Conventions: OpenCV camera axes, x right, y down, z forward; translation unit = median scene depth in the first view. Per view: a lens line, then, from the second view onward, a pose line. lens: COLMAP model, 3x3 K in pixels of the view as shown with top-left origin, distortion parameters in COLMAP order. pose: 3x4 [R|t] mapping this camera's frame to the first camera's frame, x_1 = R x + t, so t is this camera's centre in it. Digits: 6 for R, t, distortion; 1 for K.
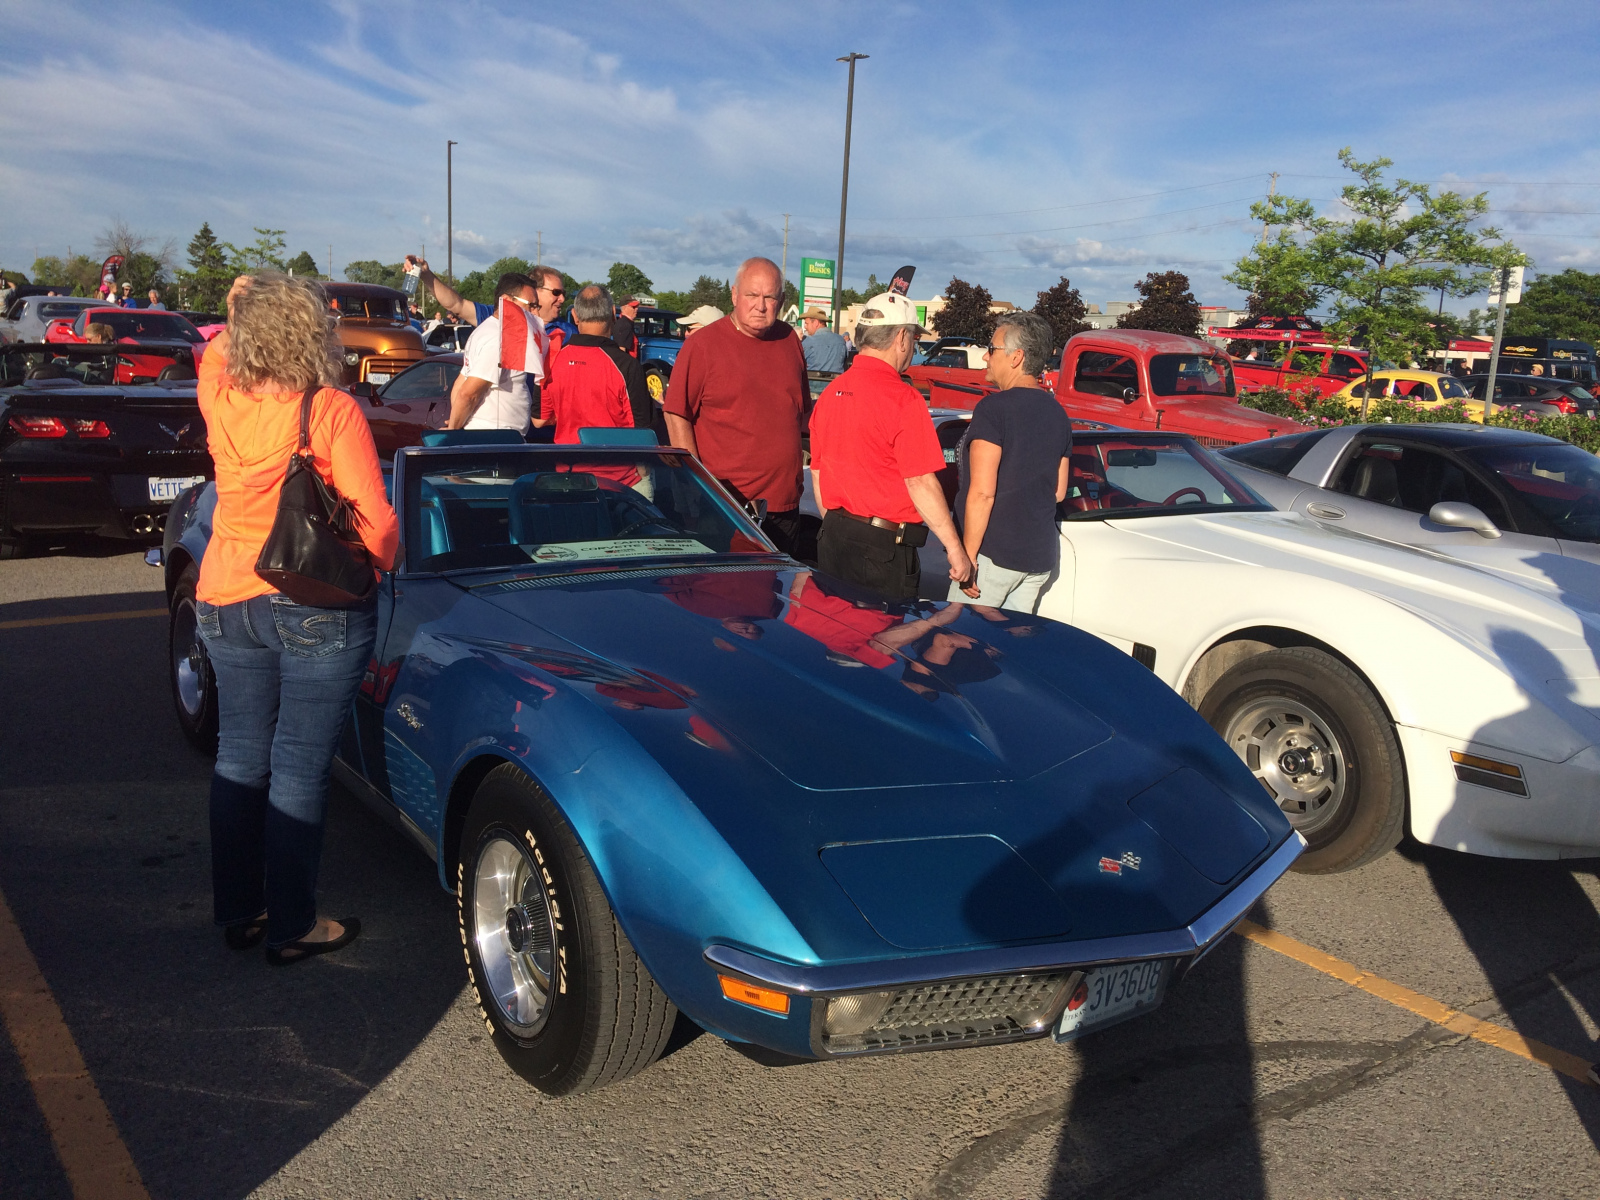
lens RADIAL K [[1346.1, 0, 800.0], [0, 1346.1, 600.0], [0, 0, 1]] dist [0.117935, -0.175555]
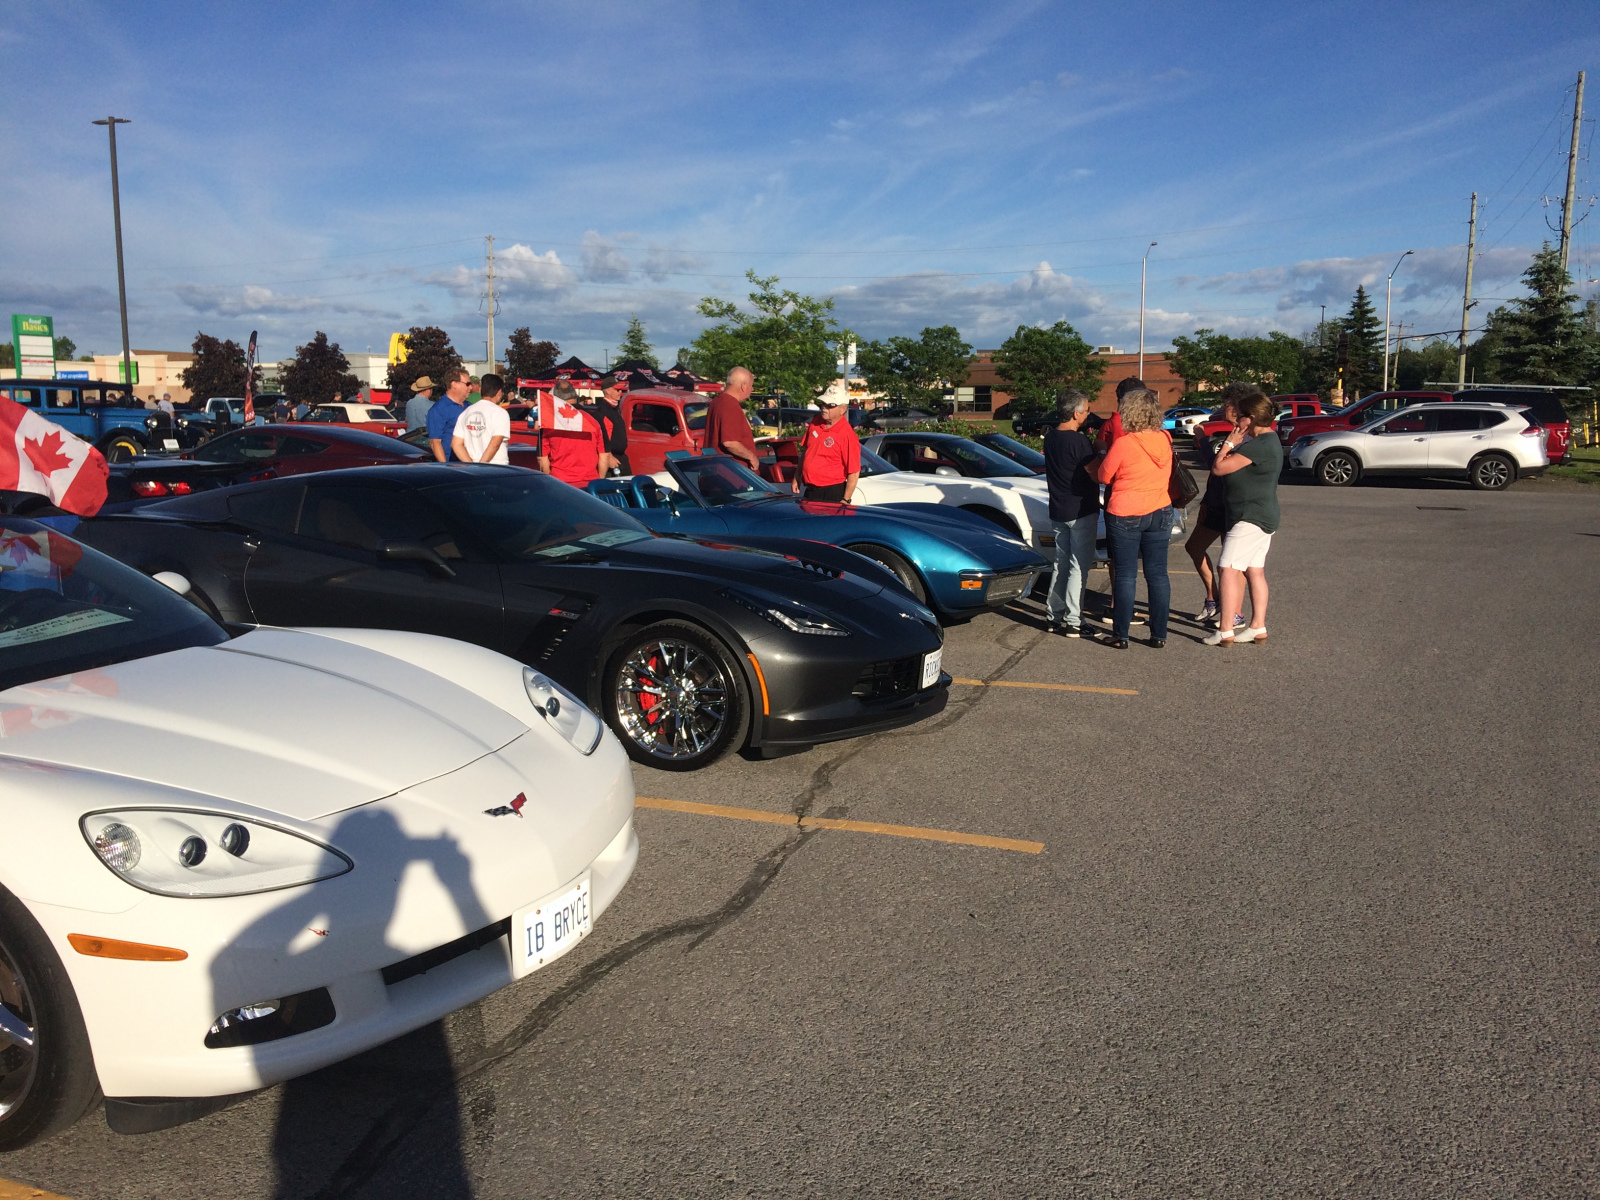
lens RADIAL K [[1346.1, 0, 800.0], [0, 1346.1, 600.0], [0, 0, 1]] dist [0.117935, -0.175555]
pose [[0.842634, -0.125221, 0.523725, -0.166471], [0.142628, 0.989750, 0.007168, 0.017510], [-0.519255, 0.068658, 0.851857, -0.132440]]
